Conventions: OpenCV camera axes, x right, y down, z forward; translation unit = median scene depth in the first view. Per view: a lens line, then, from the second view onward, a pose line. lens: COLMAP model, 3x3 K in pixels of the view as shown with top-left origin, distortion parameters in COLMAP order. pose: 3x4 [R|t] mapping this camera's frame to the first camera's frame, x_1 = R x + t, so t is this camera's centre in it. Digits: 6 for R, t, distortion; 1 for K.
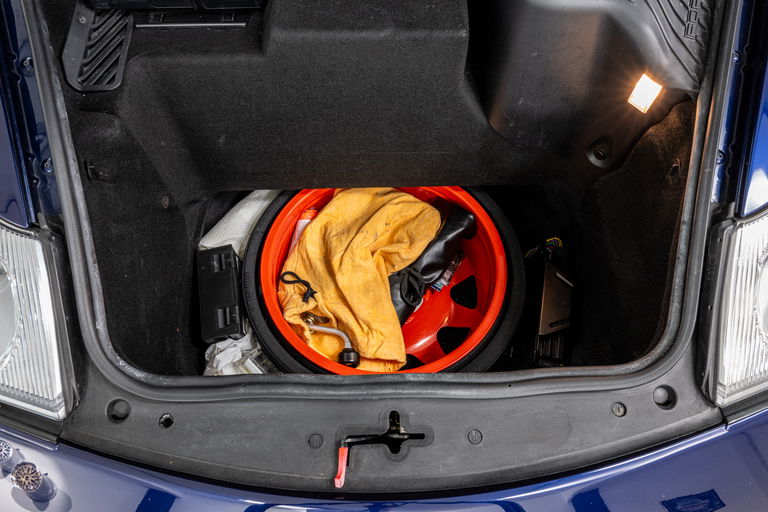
lens RADIAL K [[563.7, 0, 384.5], [0, 563.7, 255.4], [0, 0, 1]] dist [0.004708, -0.004614]
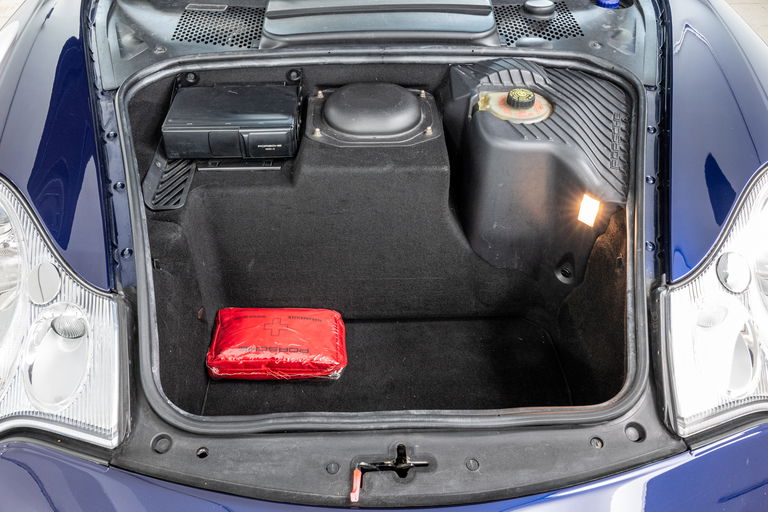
lens RADIAL K [[563.7, 0, 383.6], [0, 563.7, 256.9], [0, 0, 1]] dist [0.004708, -0.004614]
pose [[0.999913, -0.010808, 0.007552, -0.020223], [0.012764, 0.936994, -0.349111, 0.280223], [-0.003303, 0.349177, 0.937051, -0.184773]]
